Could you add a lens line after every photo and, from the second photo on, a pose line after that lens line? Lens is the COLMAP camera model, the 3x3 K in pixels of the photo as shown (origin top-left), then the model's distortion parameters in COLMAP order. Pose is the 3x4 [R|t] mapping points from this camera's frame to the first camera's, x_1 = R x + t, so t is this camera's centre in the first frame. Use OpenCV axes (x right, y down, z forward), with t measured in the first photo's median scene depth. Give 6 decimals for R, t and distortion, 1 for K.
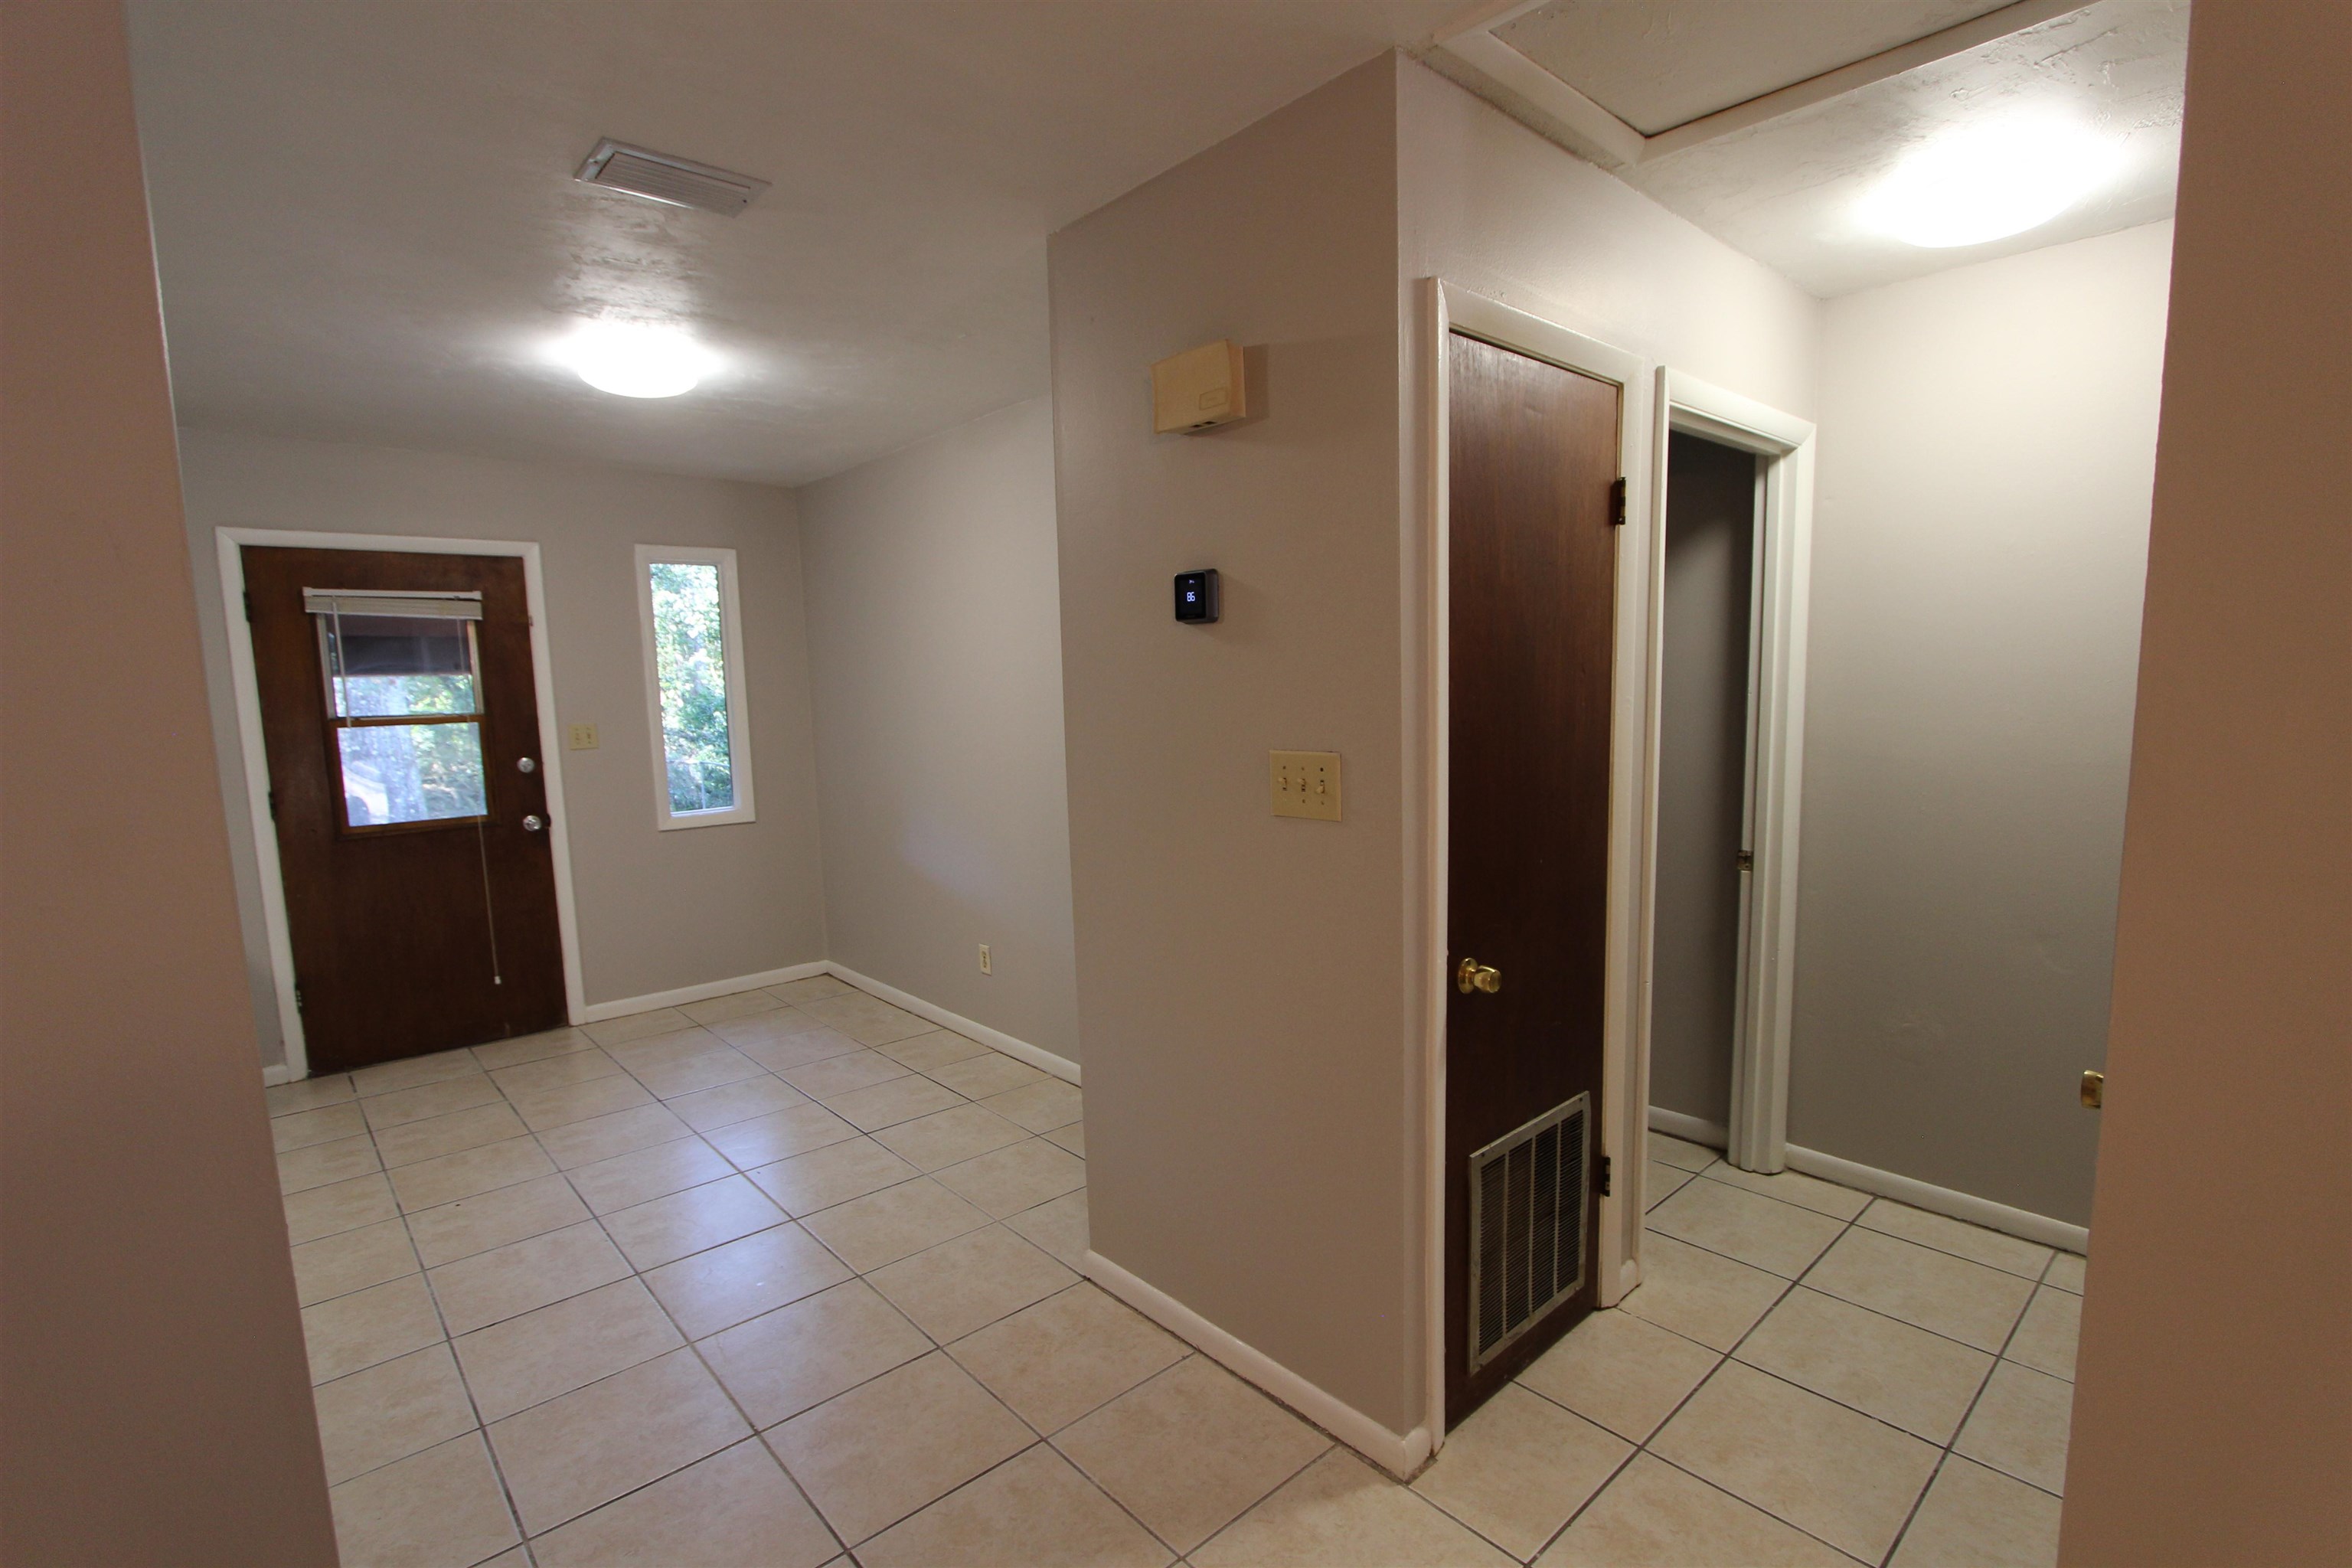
lens RADIAL K [[1083.0, 0, 1191.6], [0, 1083.0, 814.7], [0, 0, 1]] dist [-0.017826, -0.000064]
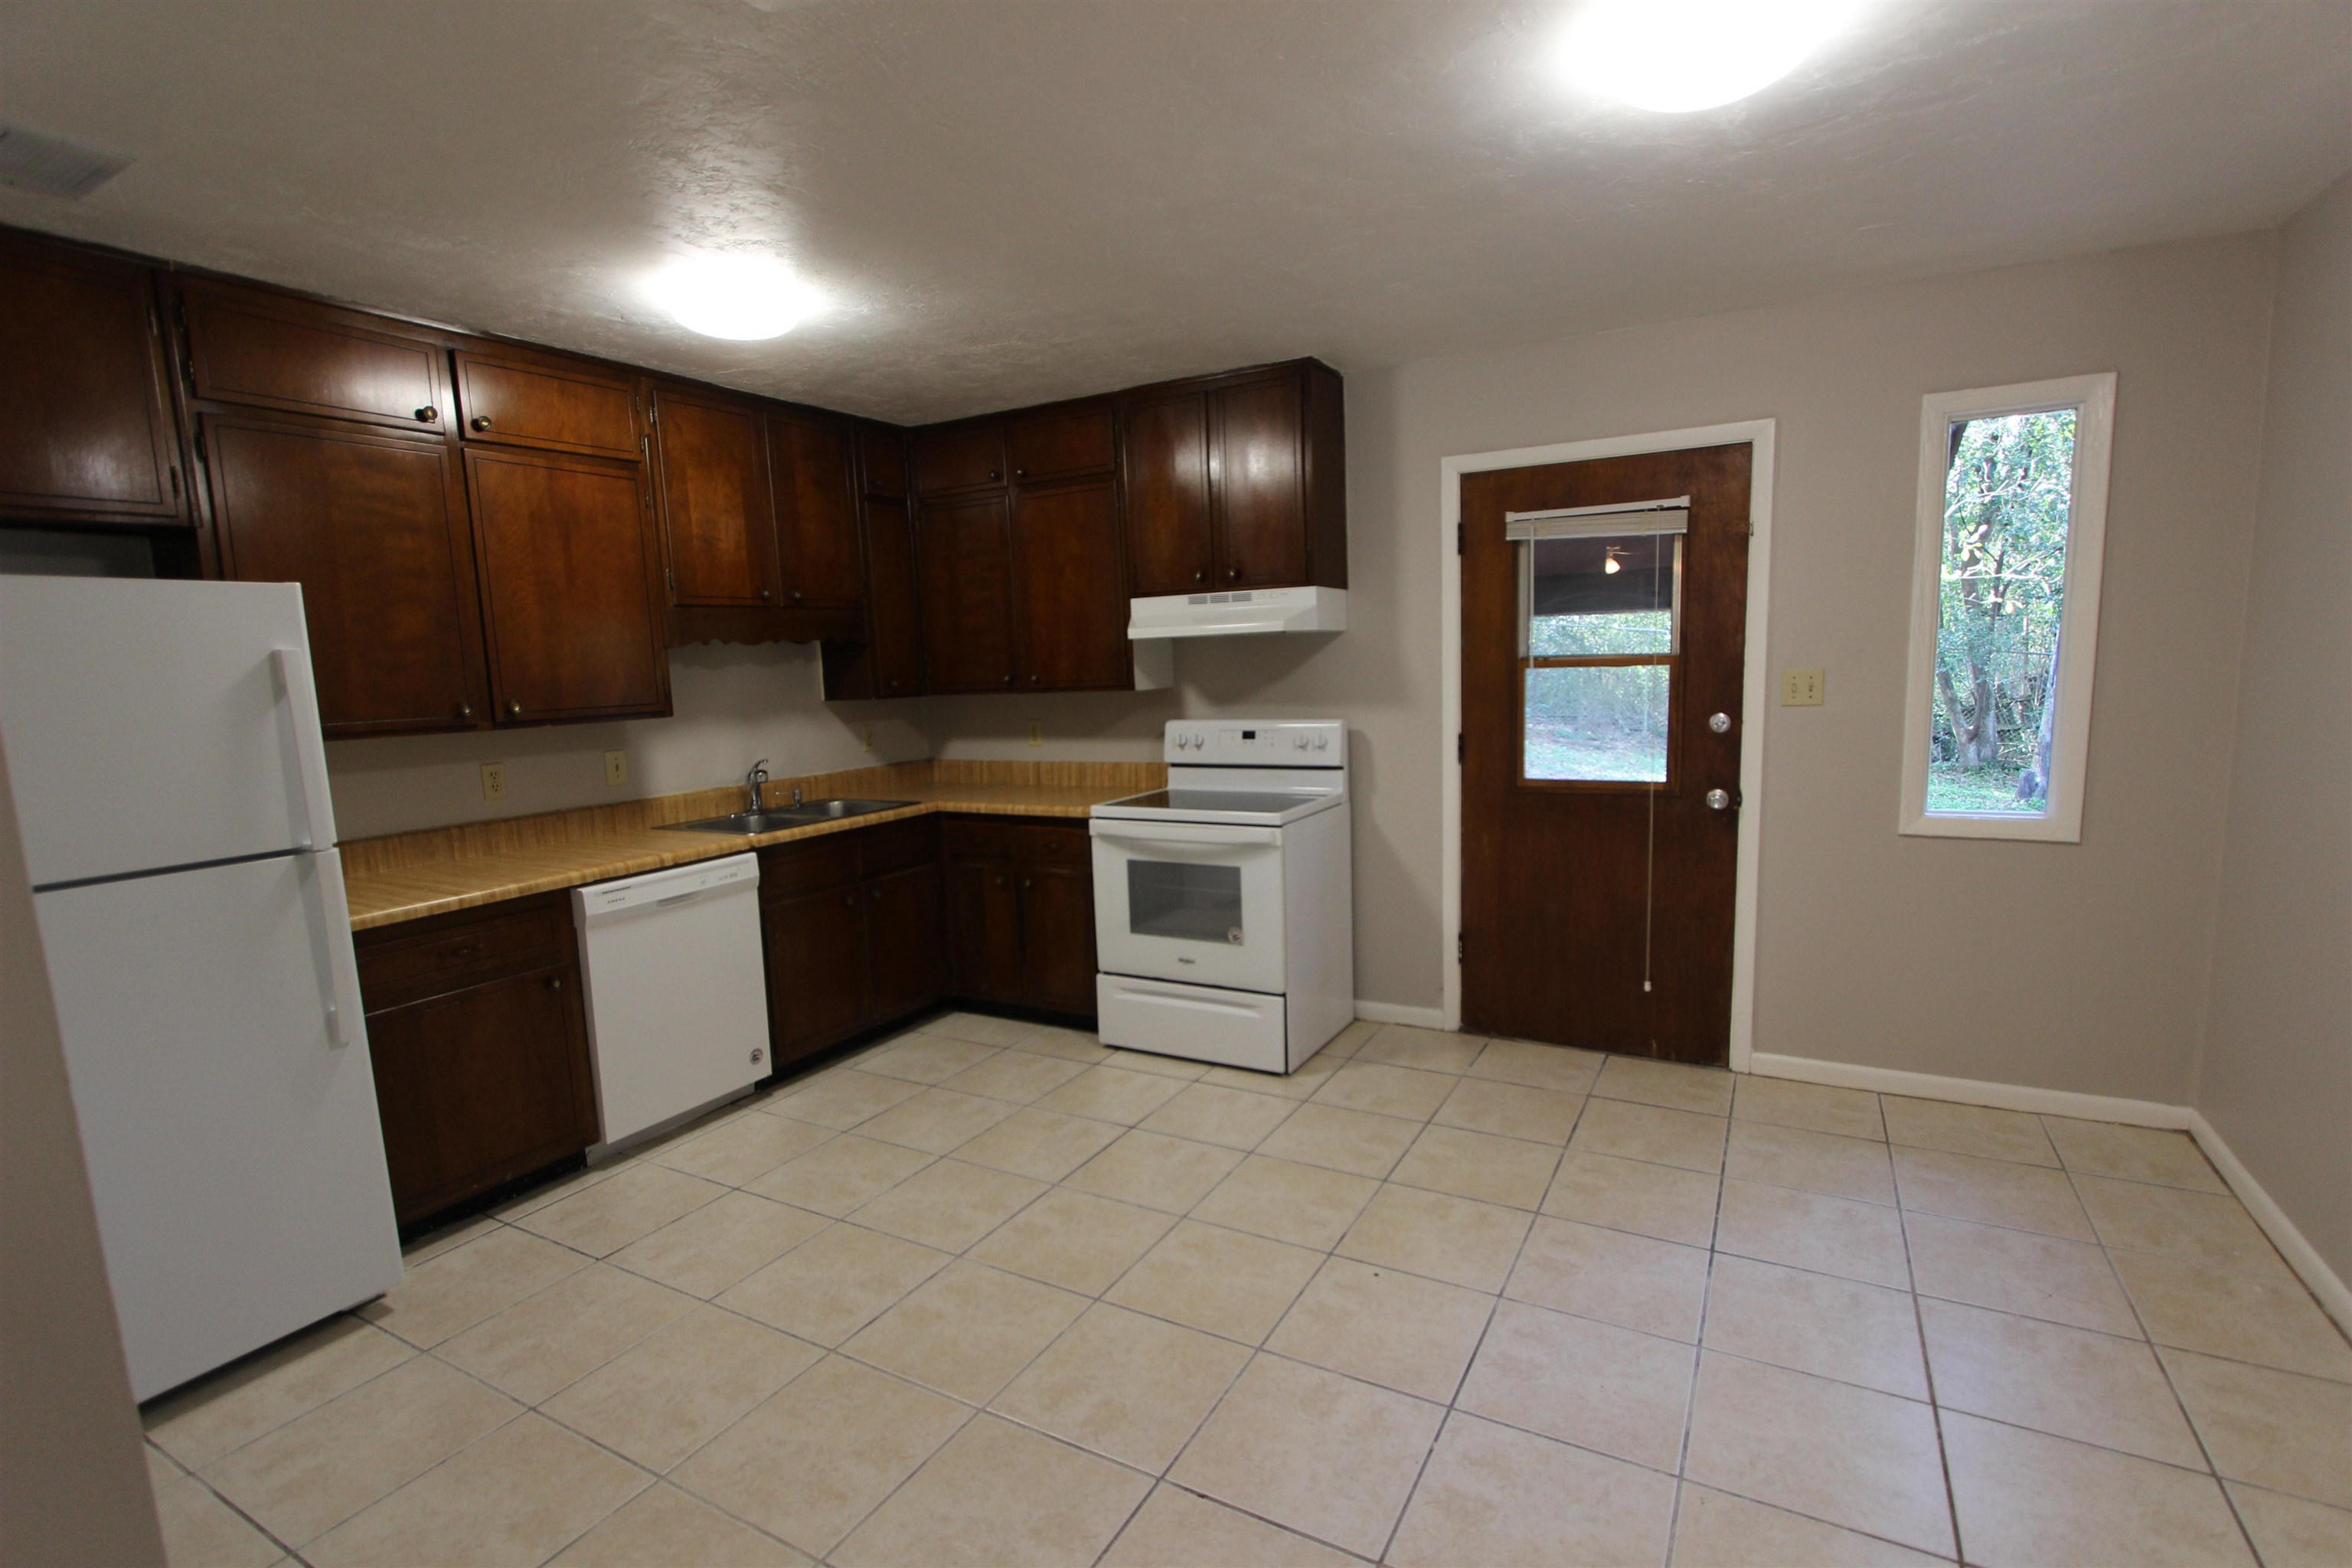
lens RADIAL K [[1088.5, 0, 1200.8], [0, 1088.5, 809.3], [0, 0, 1]] dist [-0.008198, 0.000337]
pose [[0.327467, 0.148194, -0.933169, -0.013546], [-0.092032, 0.987930, 0.124594, -0.050156], [0.940370, 0.045081, 0.337153, 0.419320]]
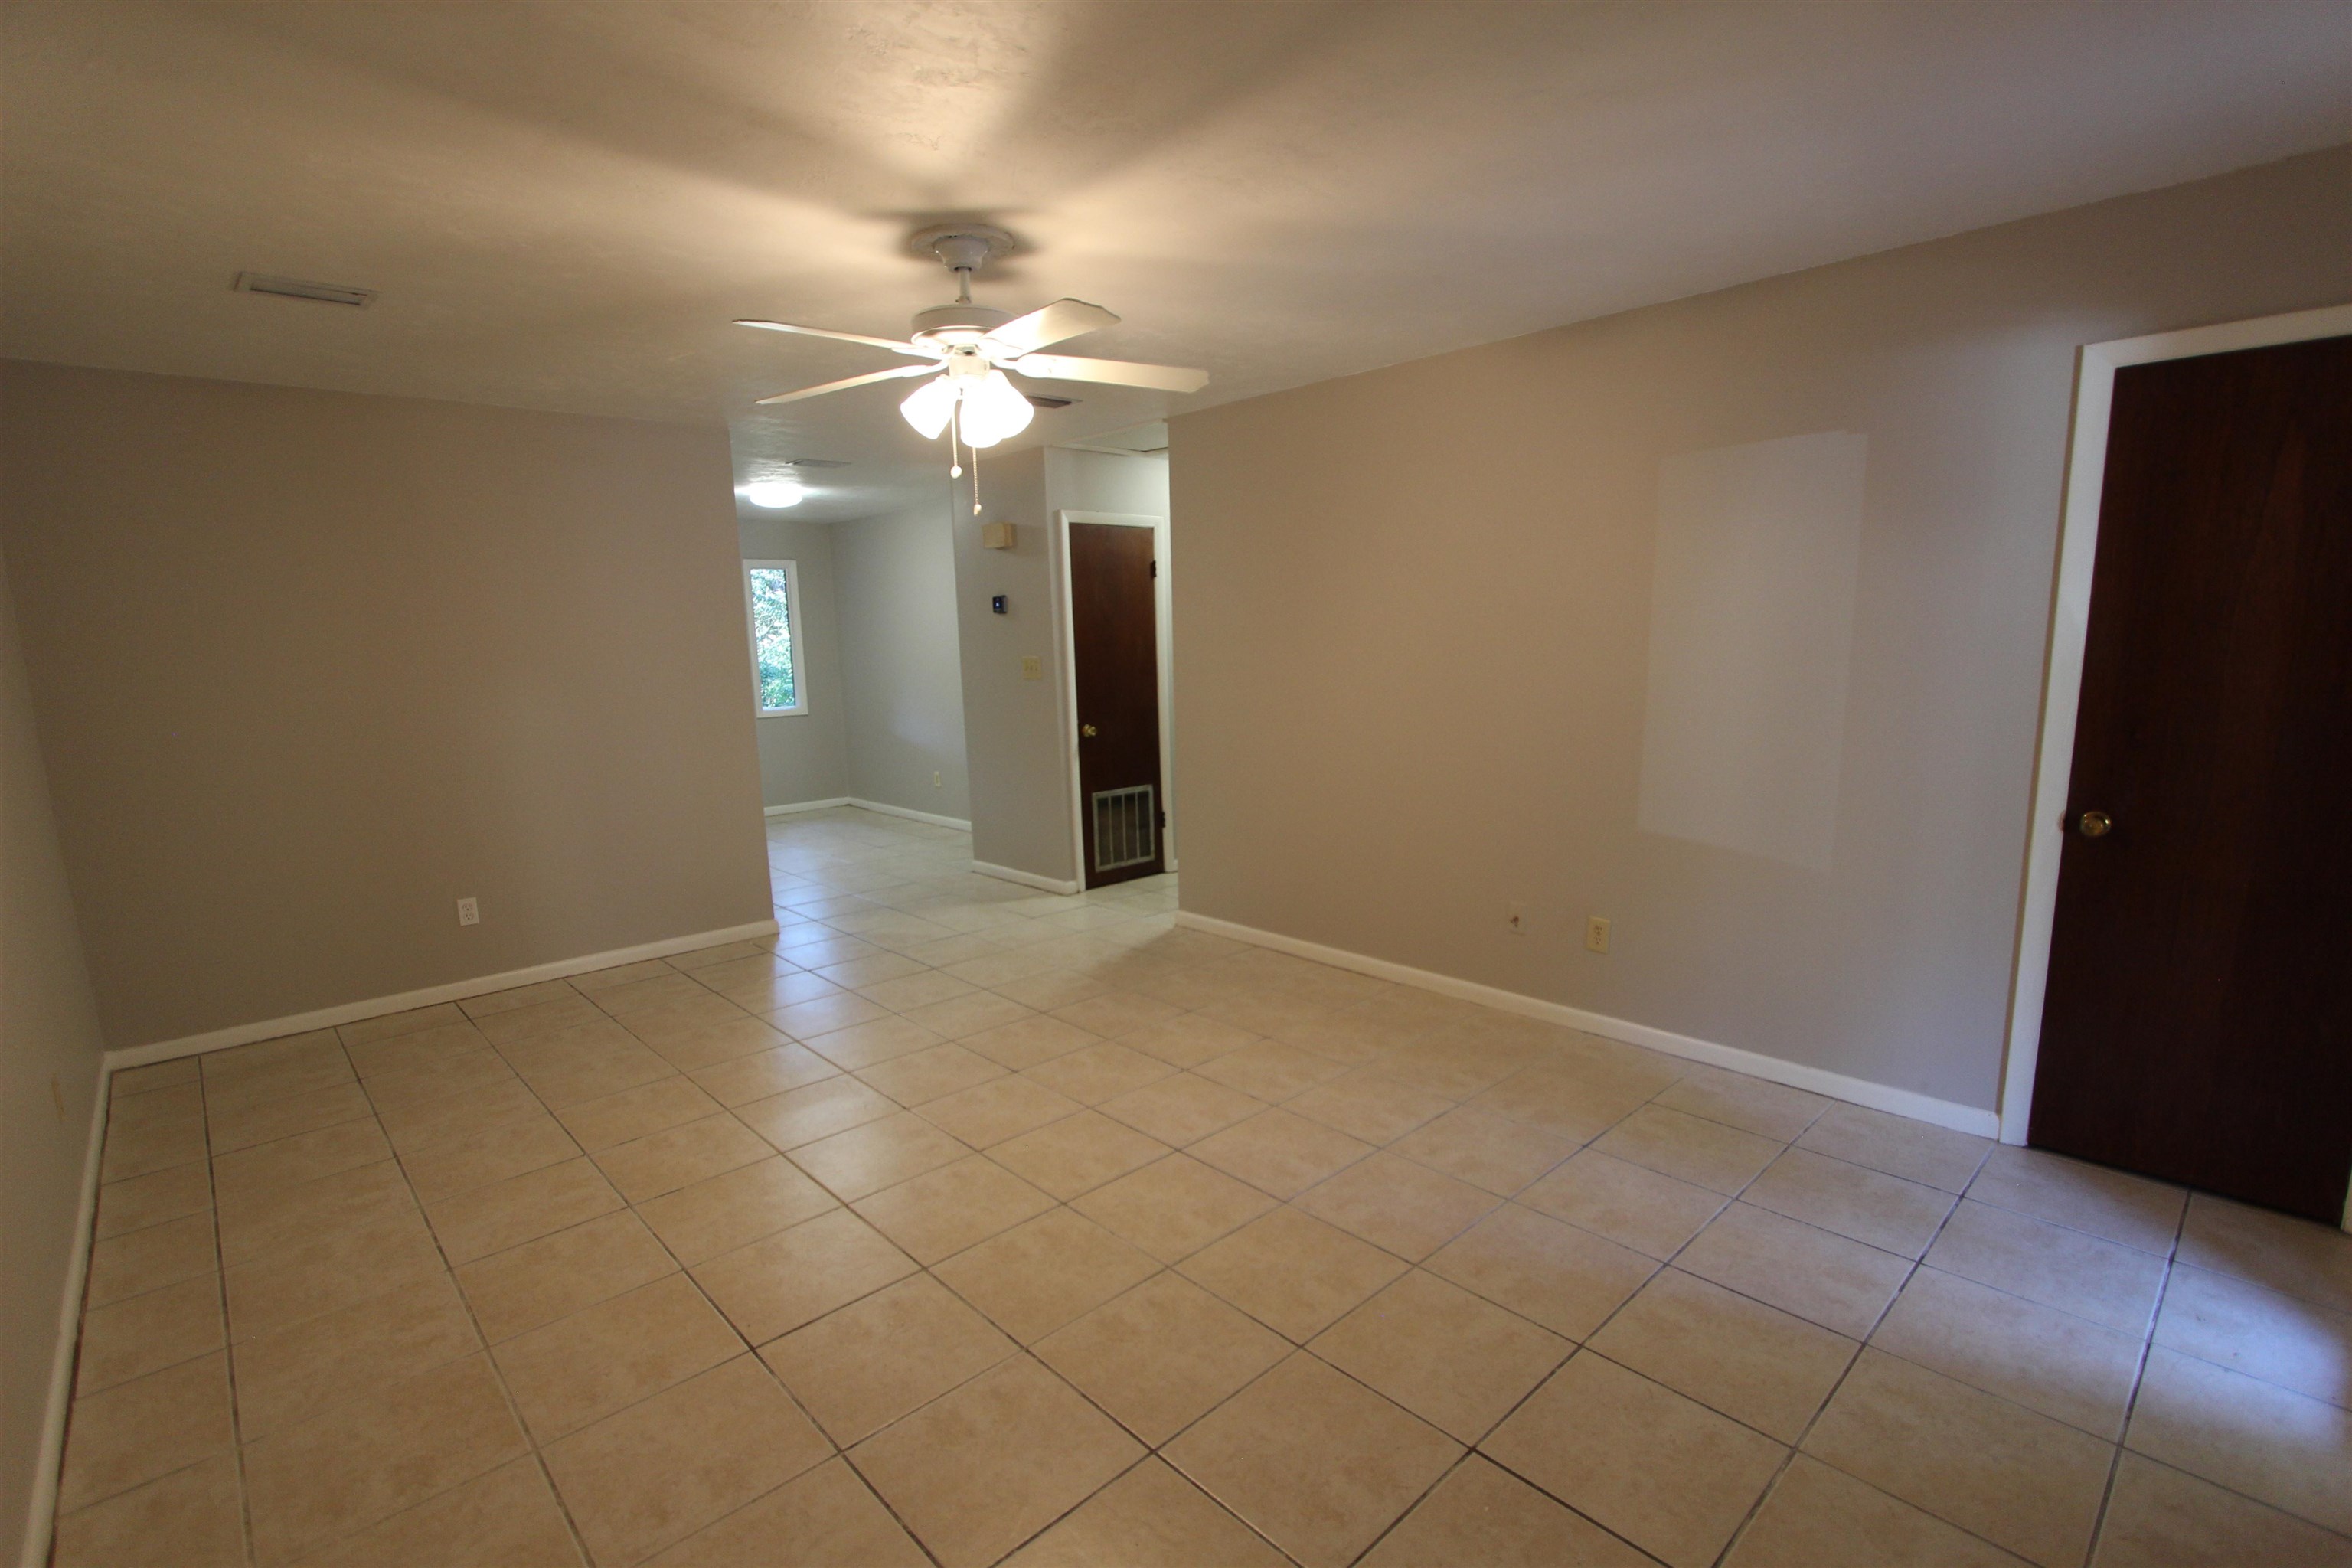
lens RADIAL K [[1088.5, 0, 1200.8], [0, 1088.5, 809.3], [0, 0, 1]] dist [-0.008198, 0.000337]
pose [[0.999663, -0.006473, 0.025133, 0.230821], [0.005523, 0.999274, 0.037683, 0.117973], [-0.025358, -0.037531, 0.998974, -0.960489]]
